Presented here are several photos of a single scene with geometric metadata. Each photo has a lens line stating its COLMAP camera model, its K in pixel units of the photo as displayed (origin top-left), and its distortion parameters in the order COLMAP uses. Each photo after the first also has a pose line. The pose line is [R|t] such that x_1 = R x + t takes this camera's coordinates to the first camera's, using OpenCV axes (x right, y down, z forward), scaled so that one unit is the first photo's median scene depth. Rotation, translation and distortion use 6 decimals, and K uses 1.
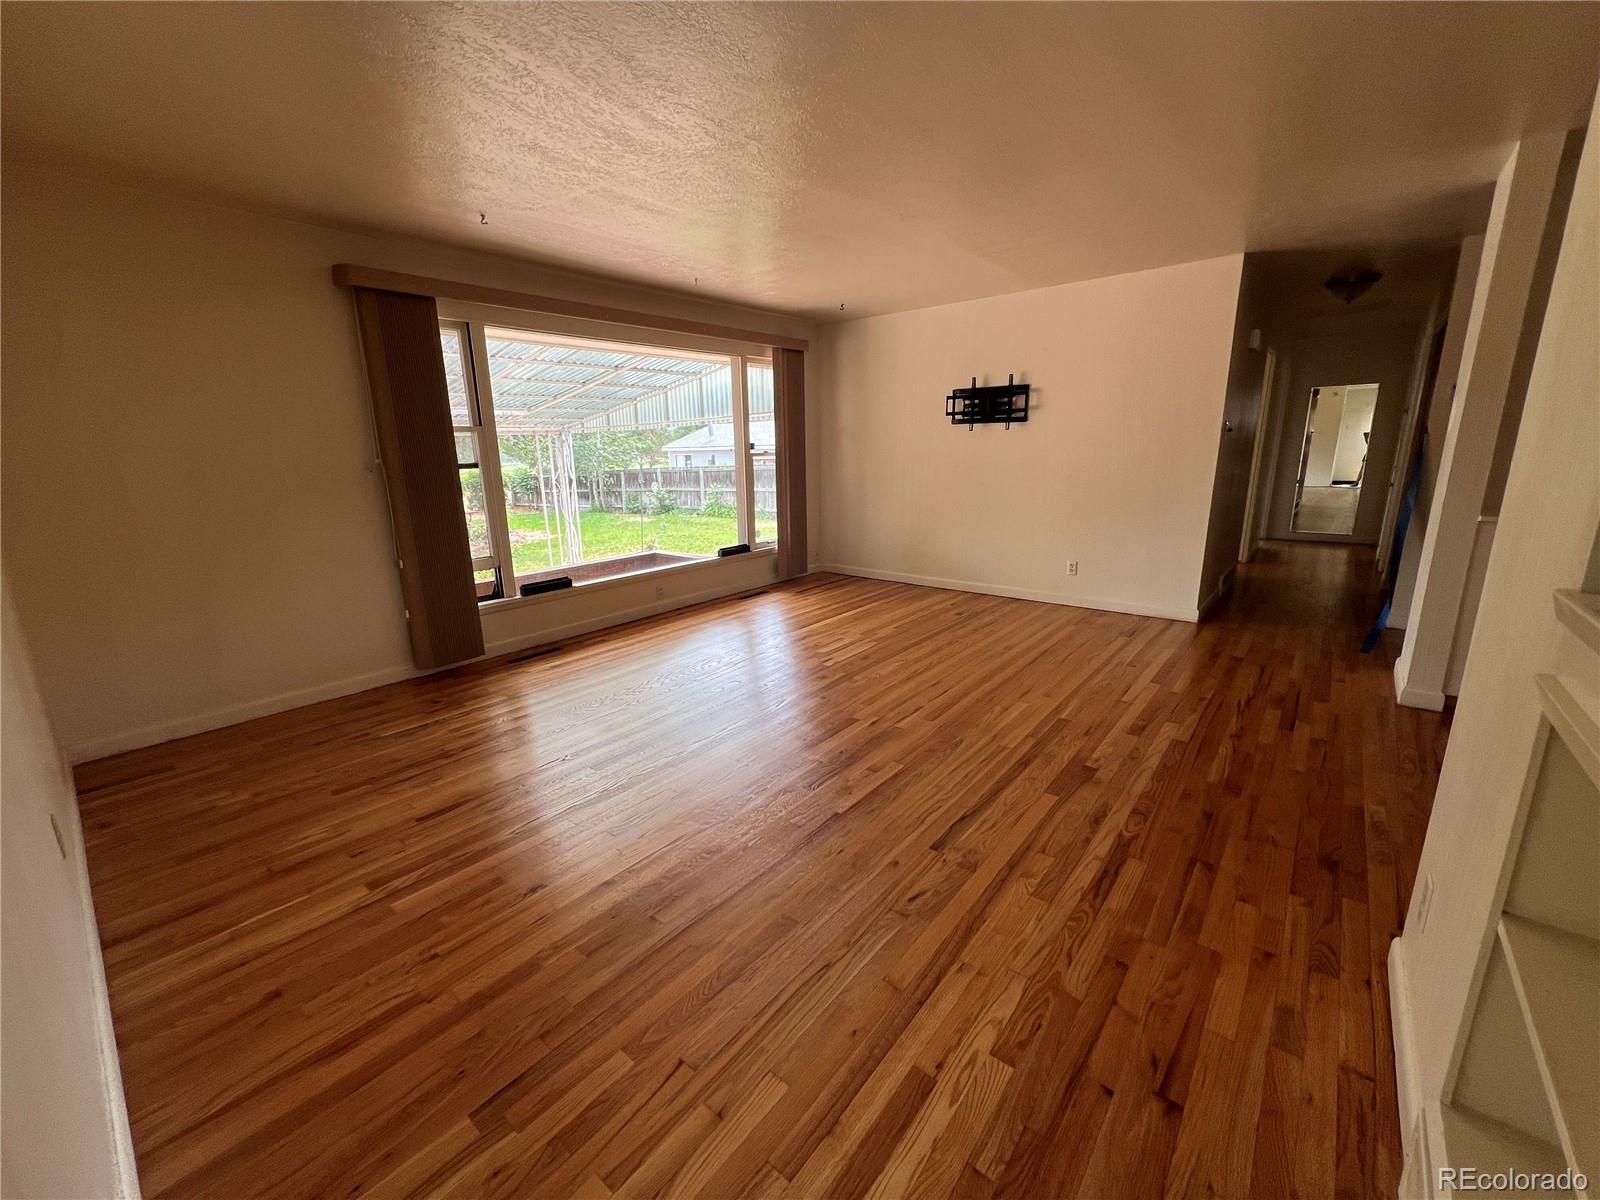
lens RADIAL K [[640.7, 0, 795.3], [0, 640.7, 598.5], [0, 0, 1]] dist [0.000875, -0.000179]
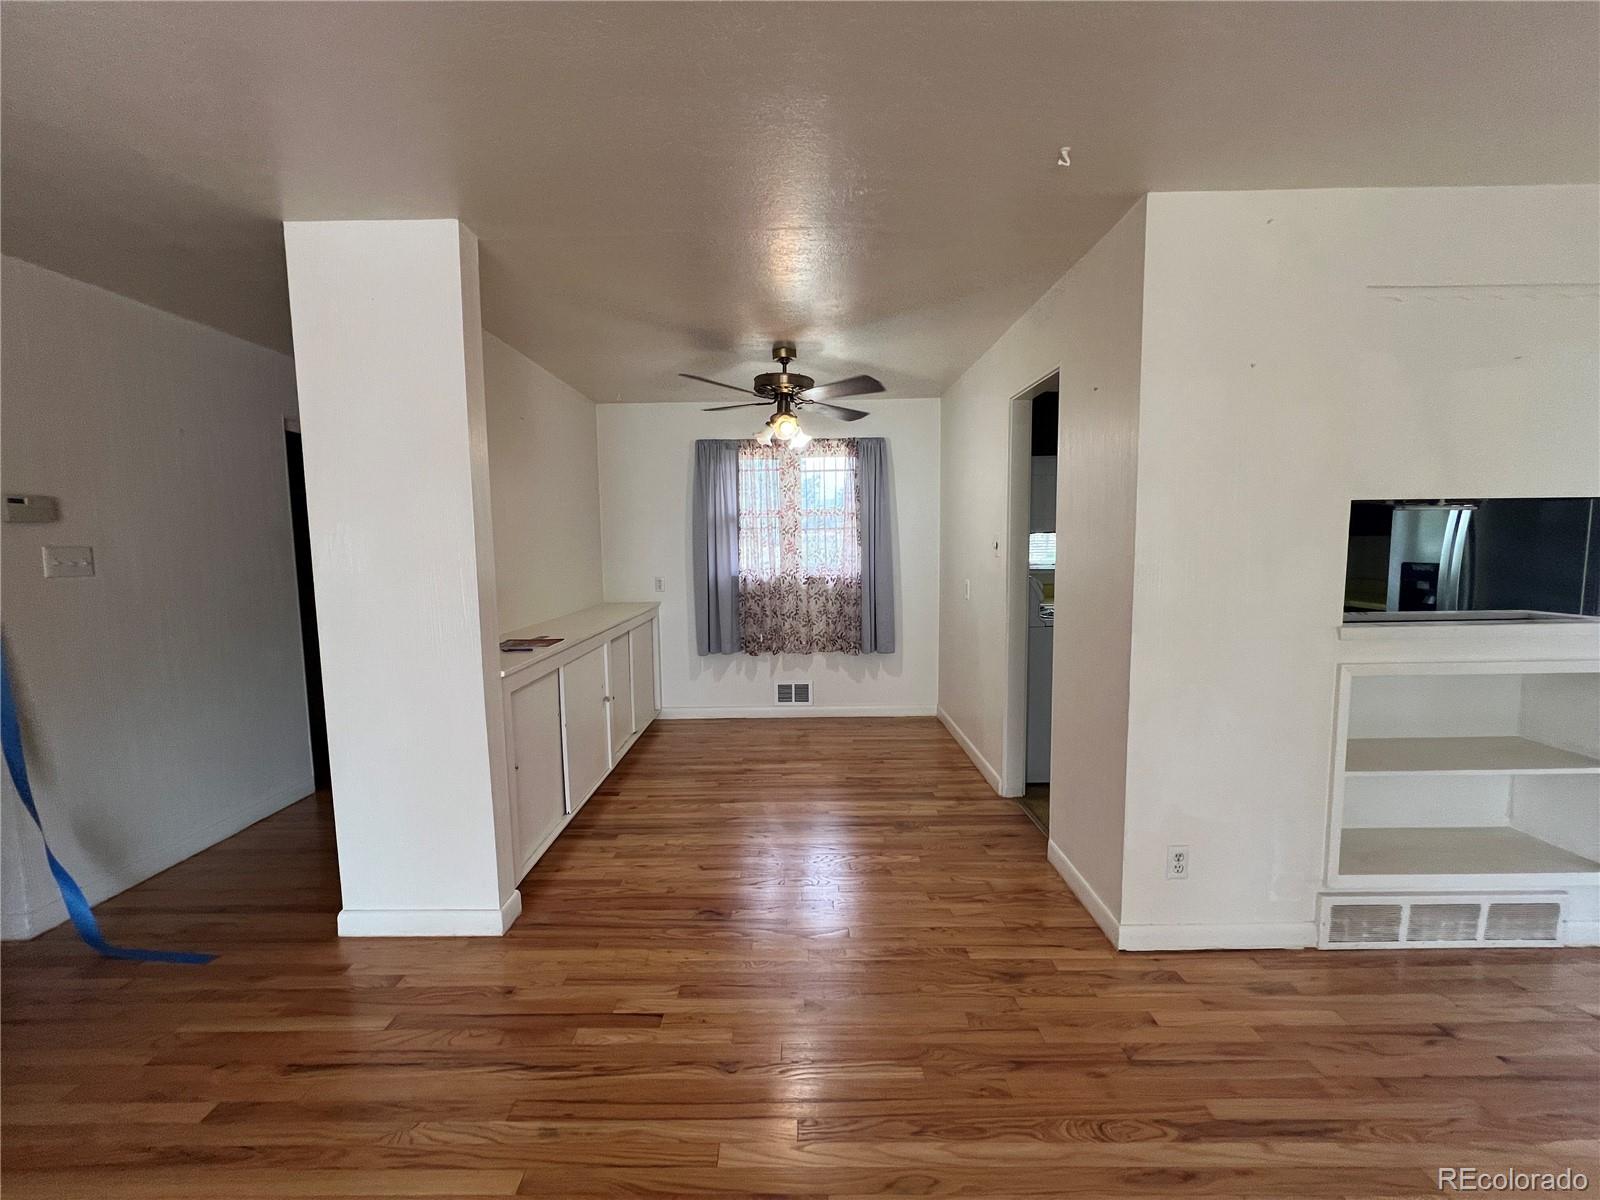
lens RADIAL K [[640.7, 0, 788.7], [0, 640.7, 596.6], [0, 0, 1]] dist [0.000875, -0.000179]
pose [[-0.637148, -0.043546, 0.769511, 0.139752], [0.208060, 0.951619, 0.226123, -0.217293], [-0.742128, 0.304178, -0.597262, 0.789024]]
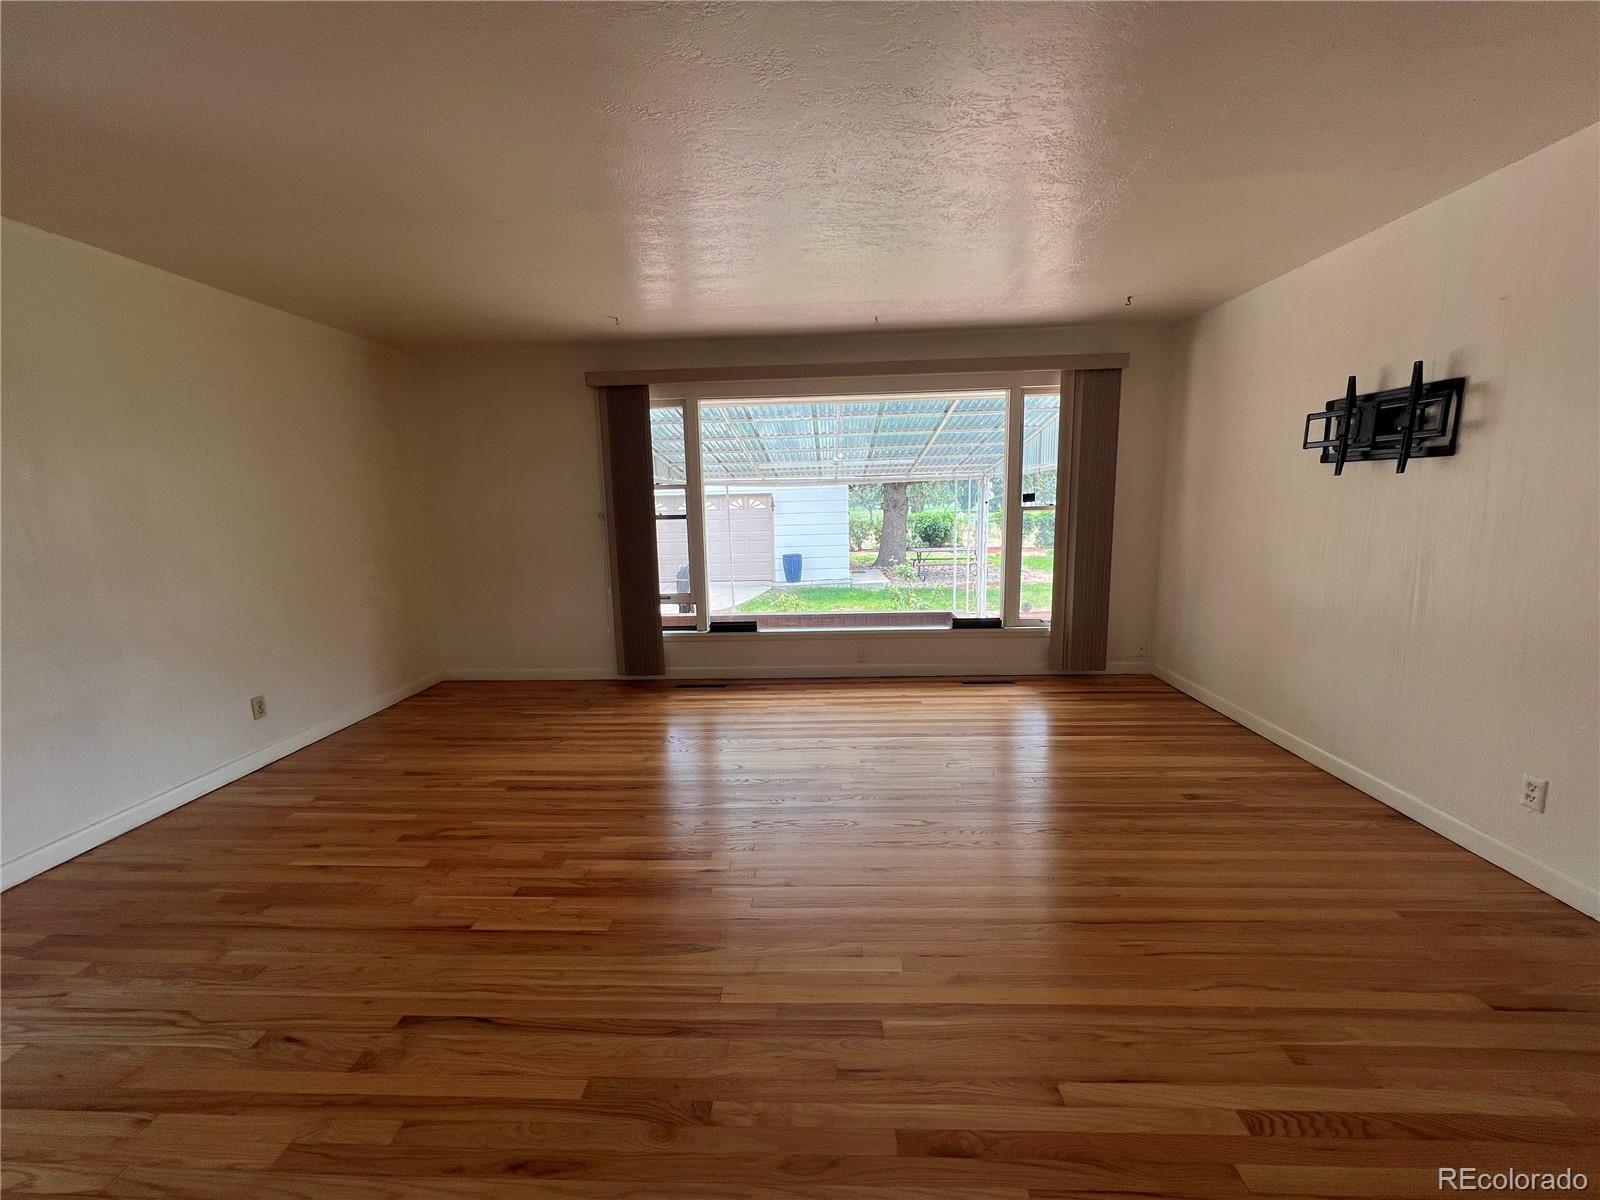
lens RADIAL K [[641.3, 0, 795.8], [0, 641.3, 599.4], [0, 0, 1]] dist [-0.002515, 0.000507]
pose [[0.606914, 0.132846, -0.783586, 0.540127], [-0.174270, 0.984182, 0.031876, -0.122186], [0.775426, 0.117210, 0.620465, 0.411342]]
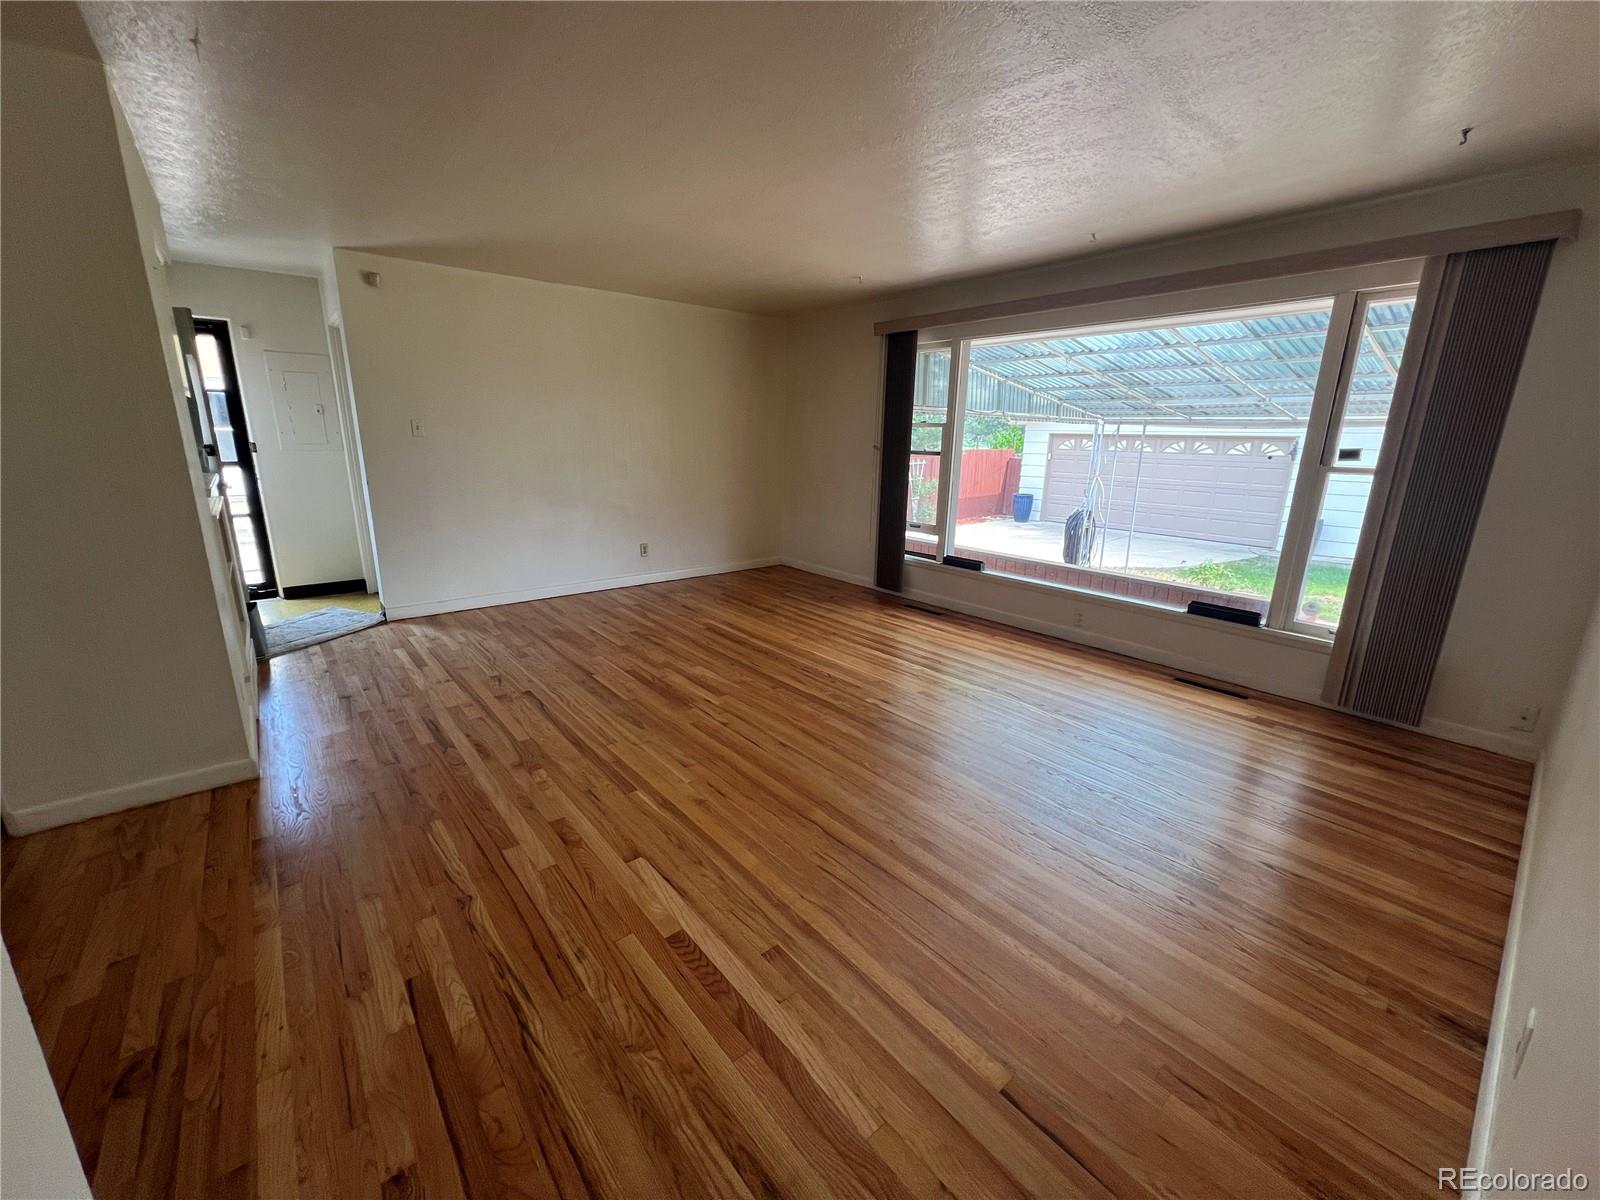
lens RADIAL K [[640.7, 0, 793.9], [0, 640.7, 597.1], [0, 0, 1]] dist [0.000875, -0.000179]
pose [[-0.181505, 0.261807, -0.947899, 0.784639], [-0.240455, 0.922835, 0.300927, -0.240408], [0.953539, 0.282547, -0.104546, 0.872482]]
